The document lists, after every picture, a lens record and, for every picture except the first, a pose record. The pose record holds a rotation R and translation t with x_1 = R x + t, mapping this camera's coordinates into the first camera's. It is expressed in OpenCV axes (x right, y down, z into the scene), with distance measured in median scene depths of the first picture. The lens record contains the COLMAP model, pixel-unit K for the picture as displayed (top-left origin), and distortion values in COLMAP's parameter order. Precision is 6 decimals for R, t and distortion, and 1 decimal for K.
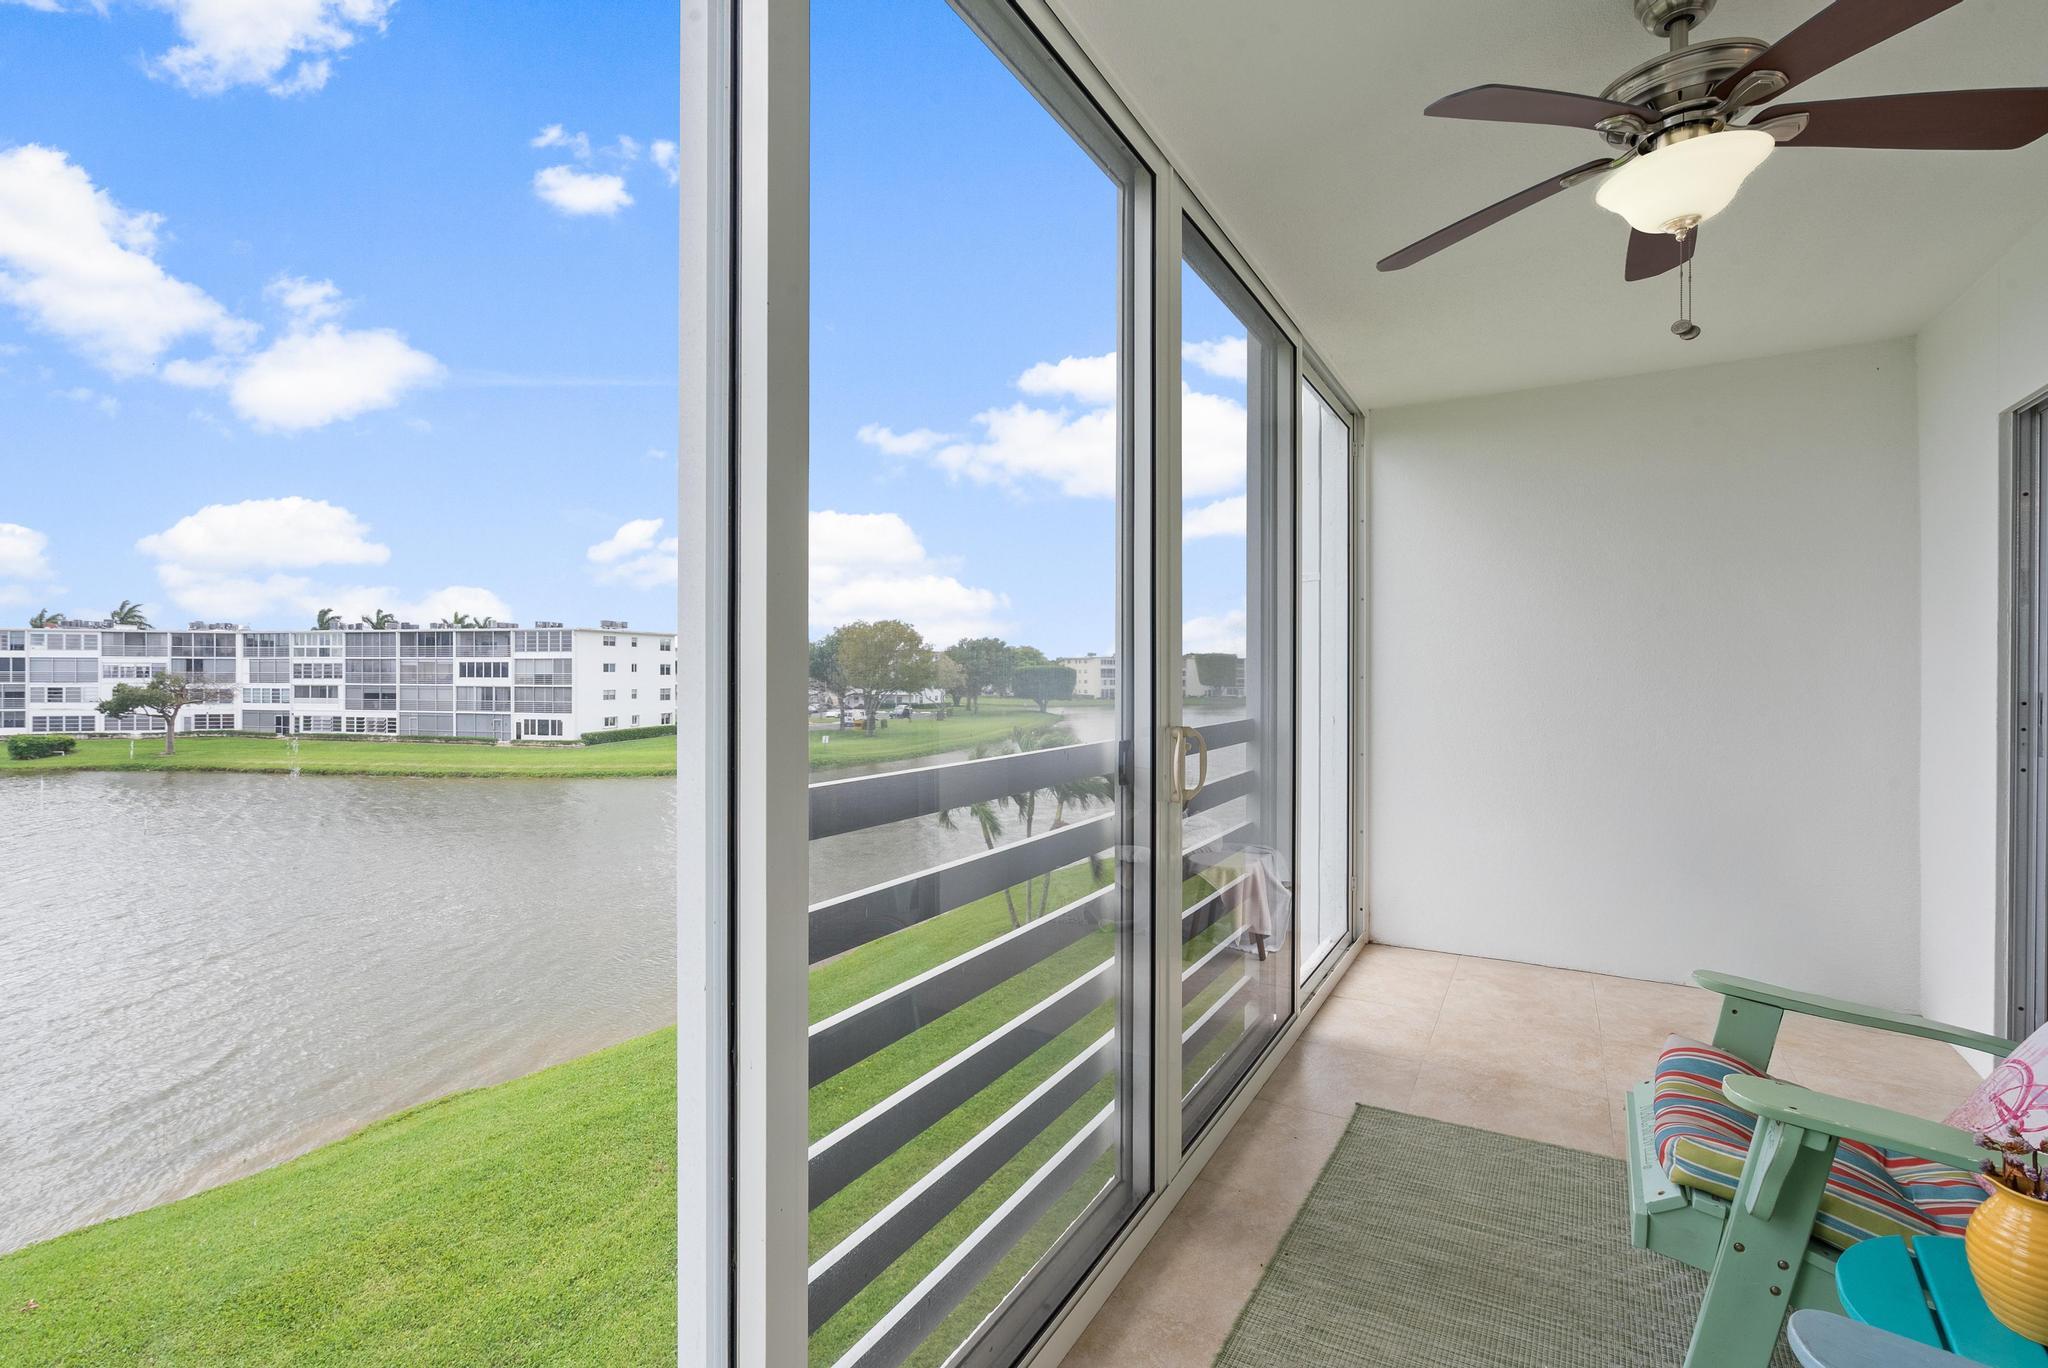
lens RADIAL K [[931.7, 0, 1024.7], [0, 931.7, 670.5], [0, 0, 1]] dist [-0.001966, -0.000446]
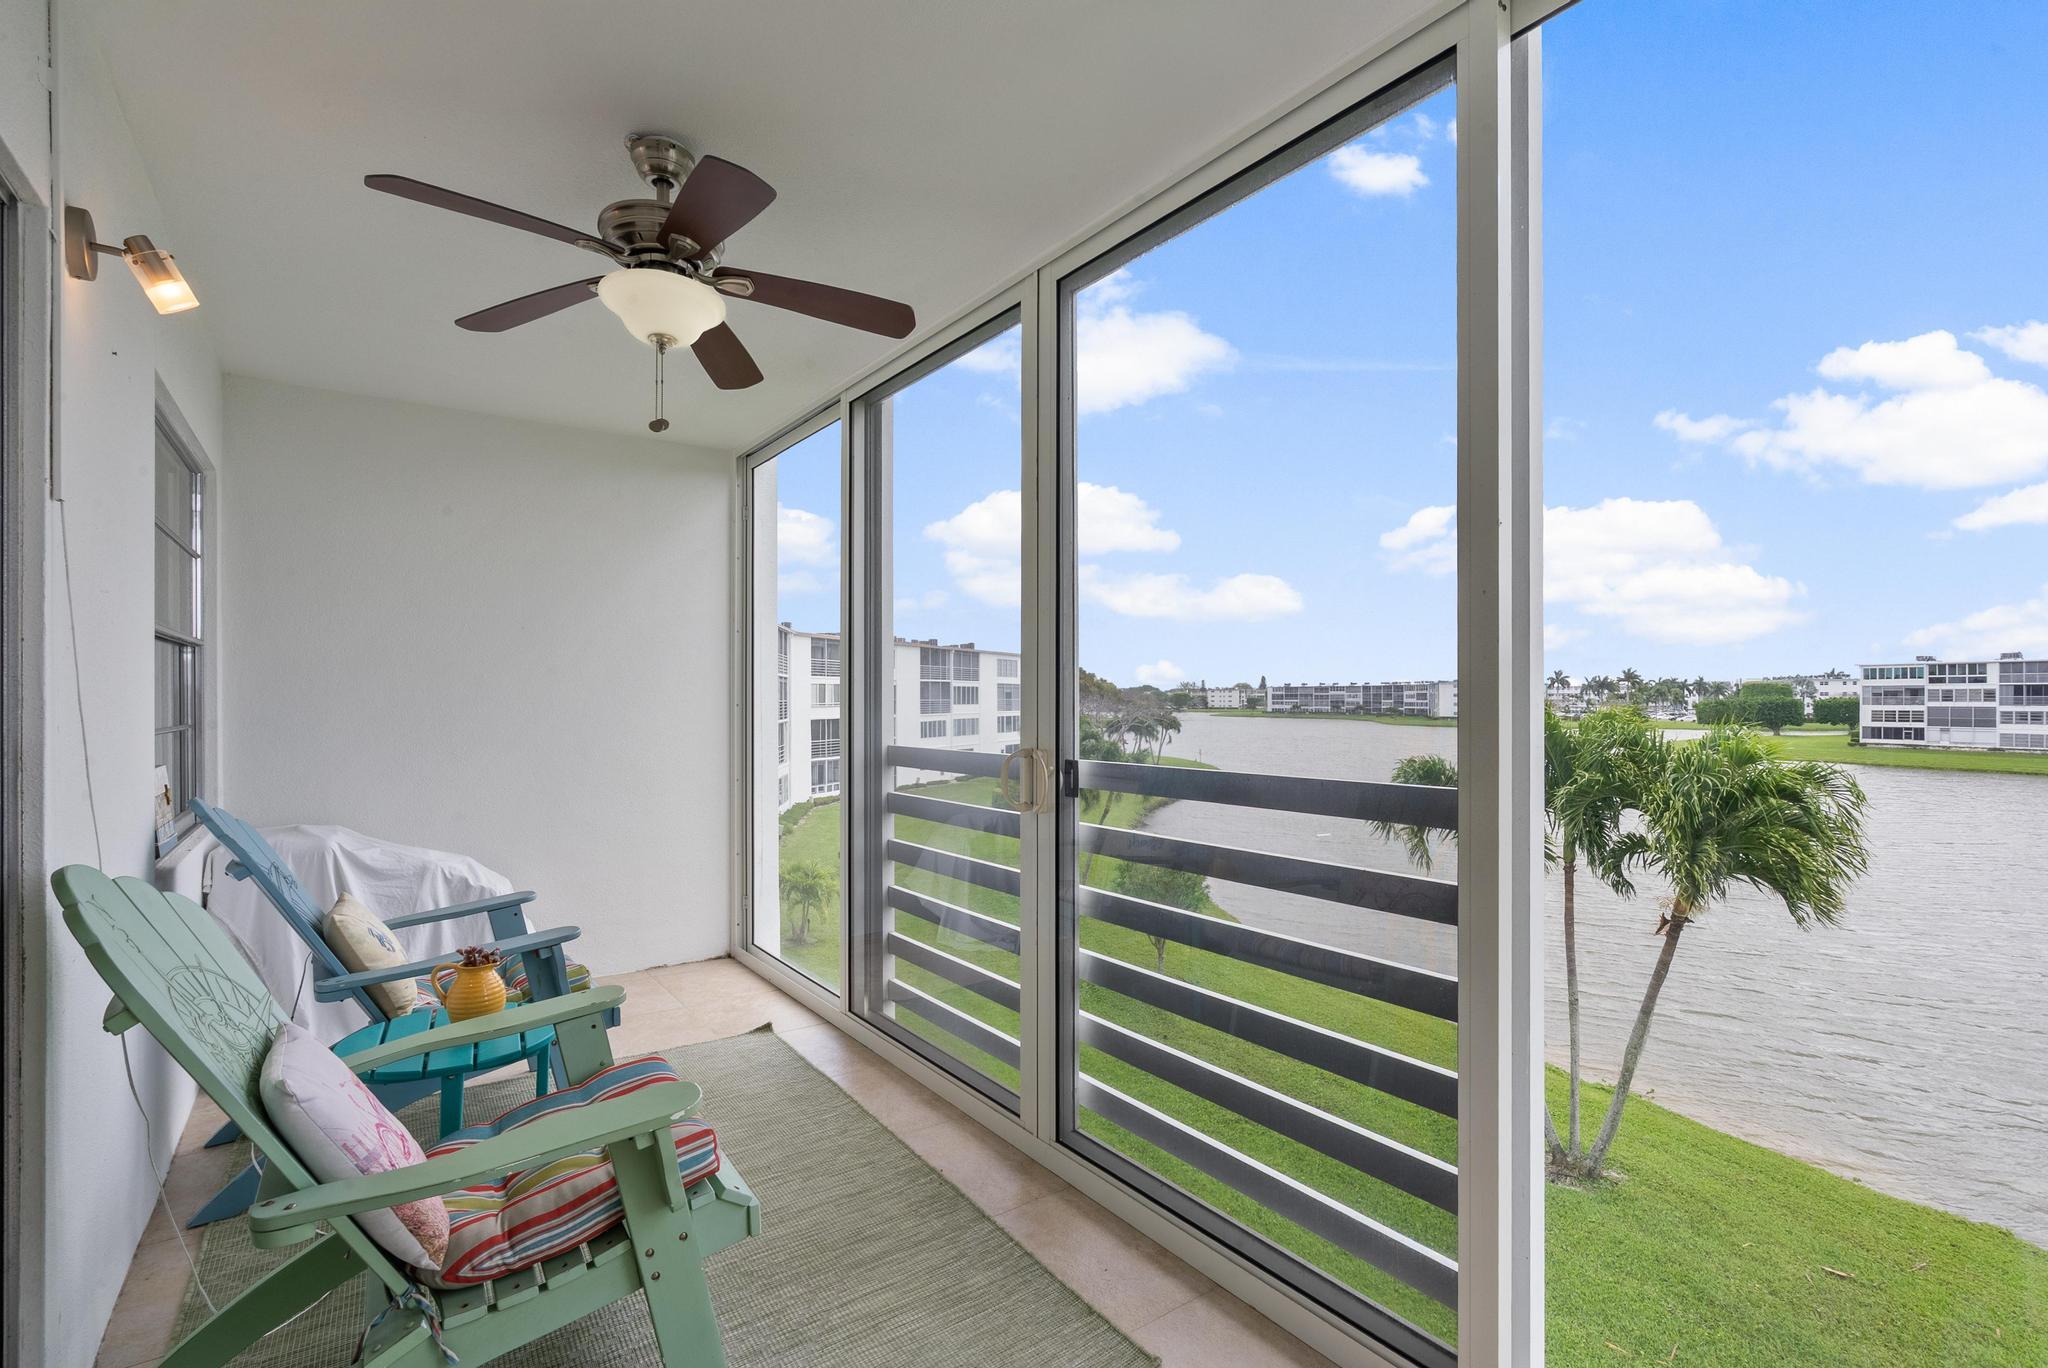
lens RADIAL K [[931.7, 0, 1024.2], [0, 931.7, 695.7], [0, 0, 1]] dist [-0.001966, -0.000446]
pose [[0.999988, 0.001653, -0.004624, -0.842047], [-0.001581, 0.999875, 0.015706, 0.023876], [0.004649, -0.015698, 0.999866, 0.007161]]
